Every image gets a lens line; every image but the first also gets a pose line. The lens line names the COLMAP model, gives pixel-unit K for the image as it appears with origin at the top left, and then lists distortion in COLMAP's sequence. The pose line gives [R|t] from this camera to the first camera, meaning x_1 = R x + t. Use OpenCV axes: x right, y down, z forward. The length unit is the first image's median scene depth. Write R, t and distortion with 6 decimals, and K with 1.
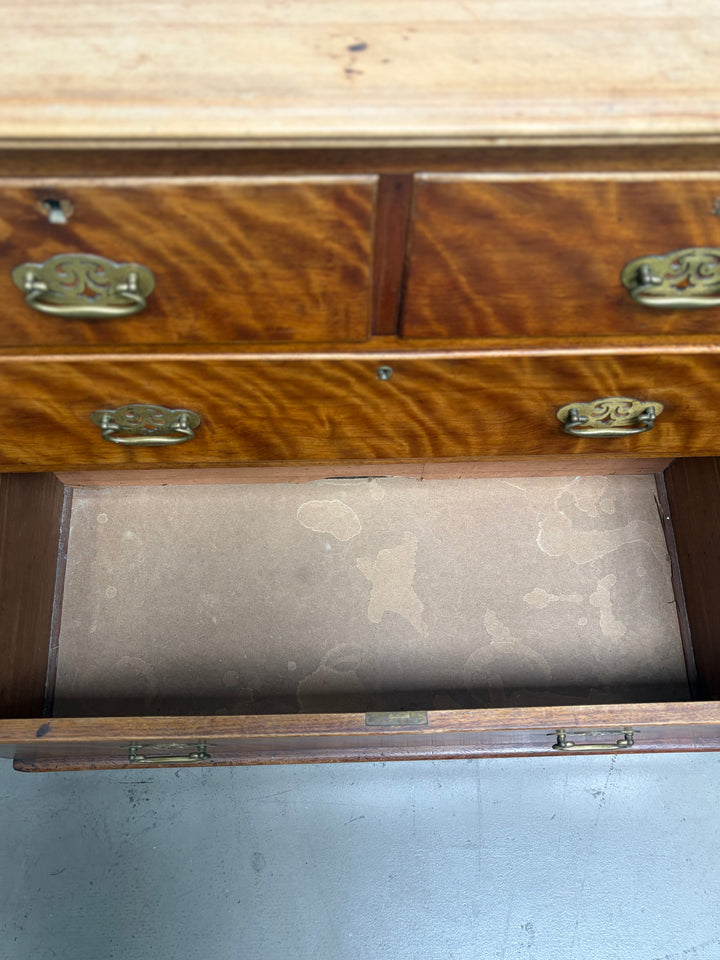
lens RADIAL K [[866.0, 0, 362.1], [0, 866.0, 473.1], [0, 0, 1]] dist [0.024268, 0.012564]
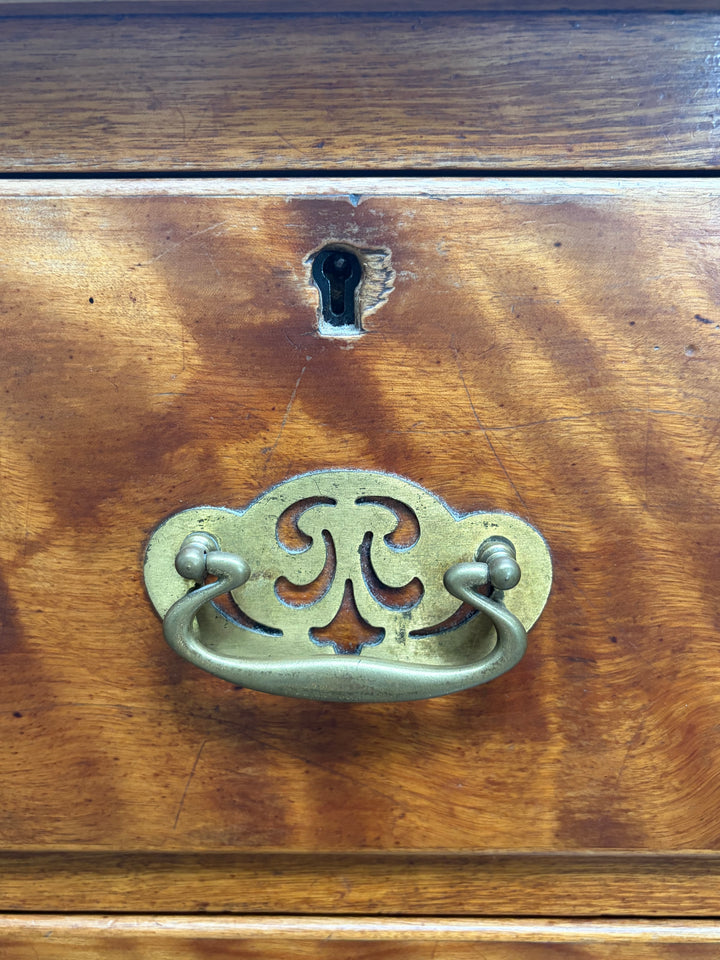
lens RADIAL K [[866.0, 0, 337.1], [0, 866.0, 475.3], [0, 0, 1]] dist [0.024268, 0.012564]
pose [[0.998298, -0.013474, -0.056746, -0.305636], [-0.034511, 0.647886, -0.760955, 0.013431], [0.047018, 0.761618, 0.646318, 0.753168]]
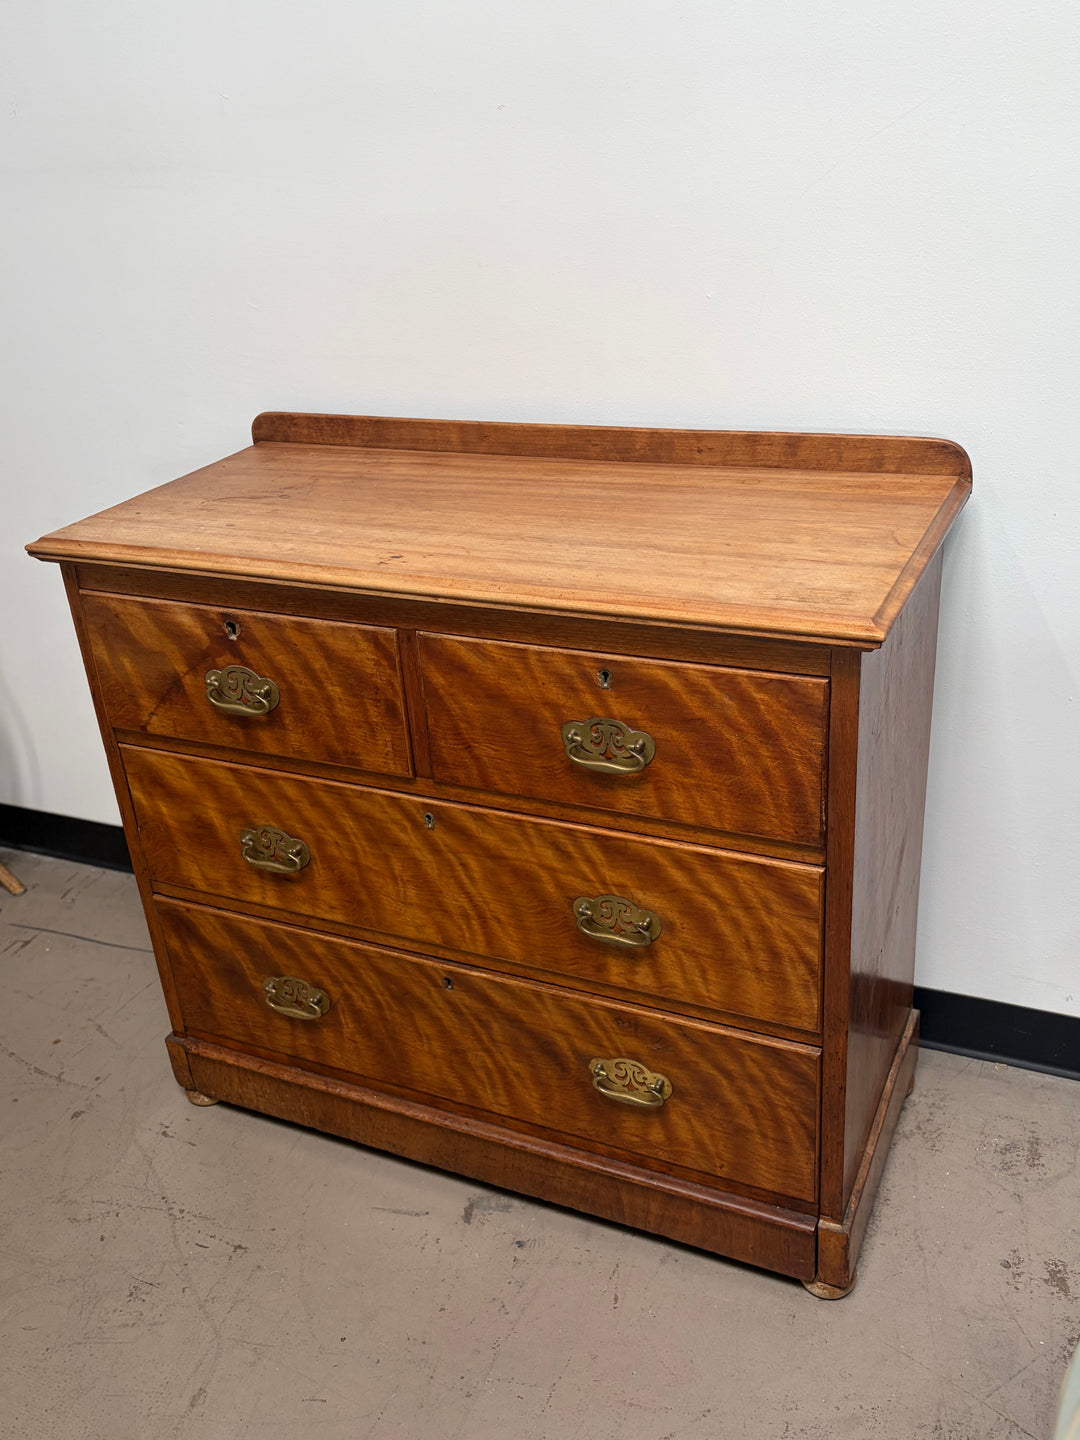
lens RADIAL K [[1299.1, 0, 546.3], [0, 1299.1, 704.8], [0, 0, 1]] dist [0.024268, 0.012564]
pose [[0.891983, 0.122314, -0.435207, 1.187252], [-0.362368, 0.769043, -0.526557, 0.833273], [0.270288, 0.627385, 0.730296, -0.535300]]
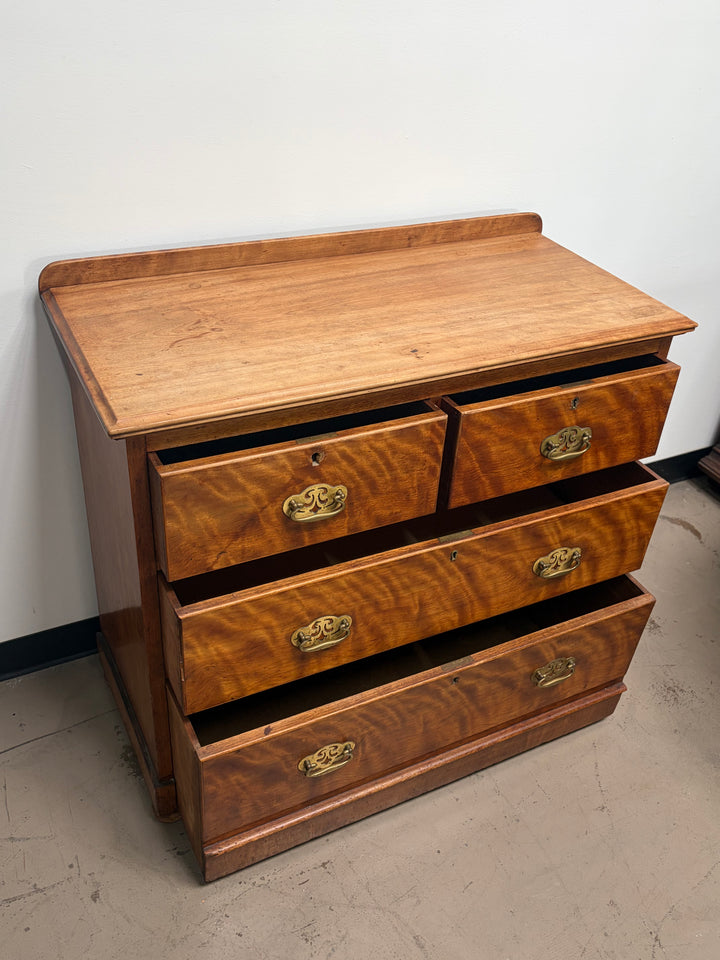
lens RADIAL K [[866.0, 0, 343.0], [0, 866.0, 466.1], [0, 0, 1]] dist [0.024268, 0.012564]
pose [[0.909134, -0.198676, 0.366064, -0.961836], [0.351183, 0.838191, -0.417261, 0.545847], [-0.223932, 0.507902, 0.831799, -0.664873]]
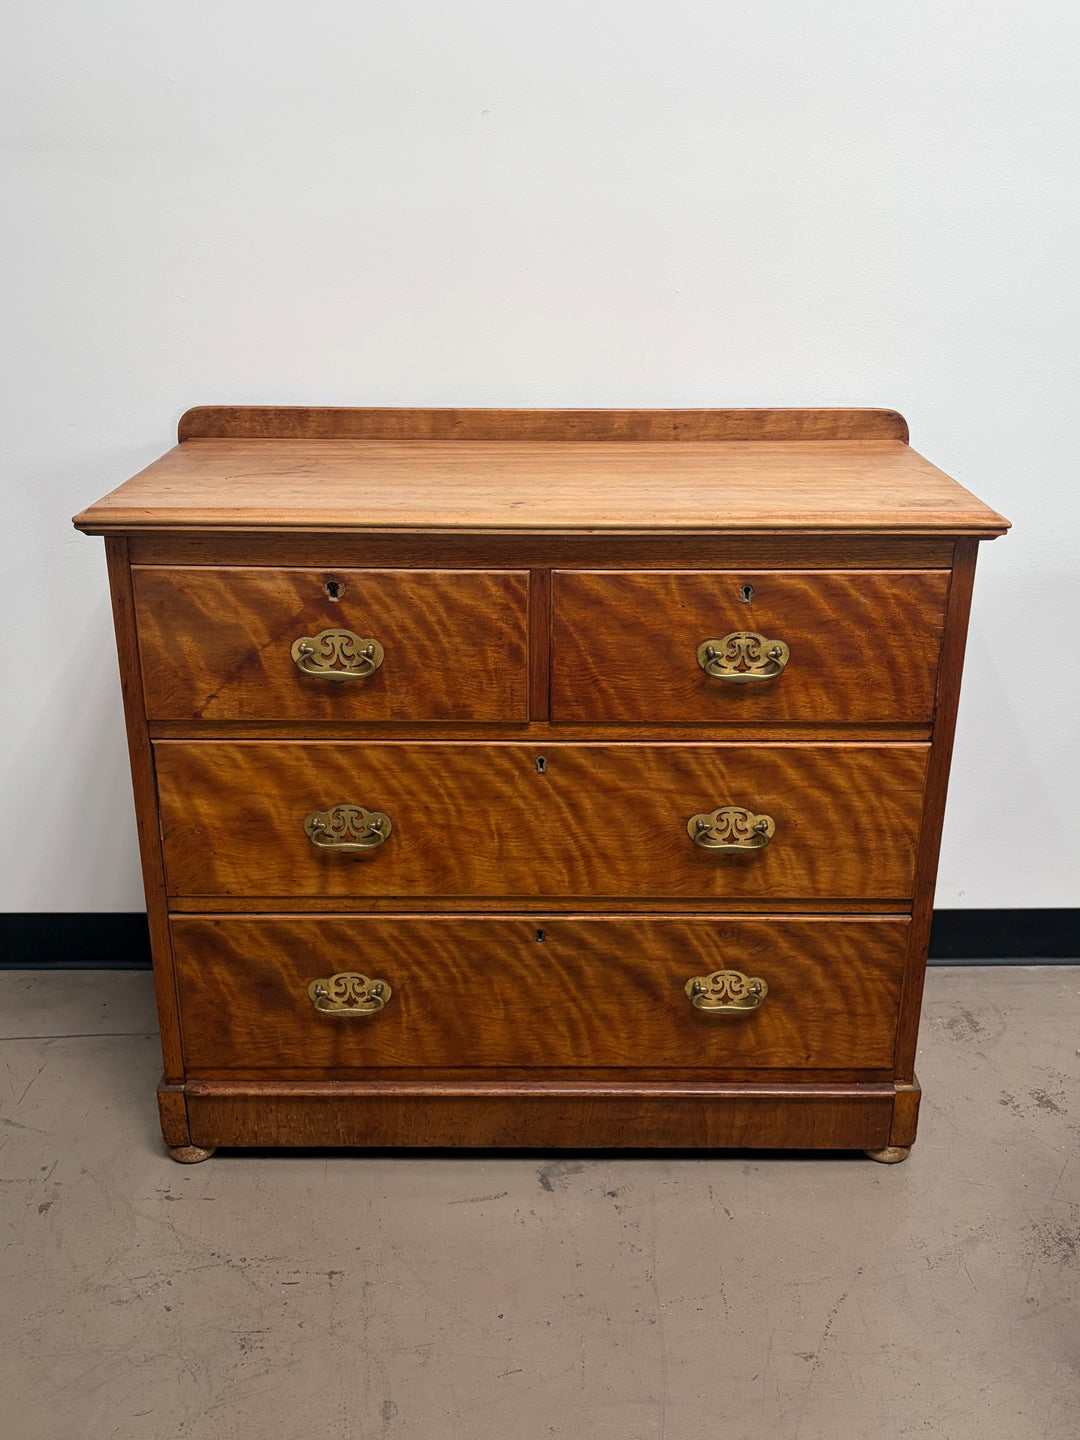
lens RADIAL K [[1335.4, 0, 548.2], [0, 1335.4, 707.0], [0, 0, 1]] dist [0.047540, 0.000000]
pose [[0.999527, -0.001109, -0.030724, 0.118127], [-0.020176, 0.730384, -0.682738, 1.434219], [0.023198, 0.683035, 0.730017, -0.626650]]
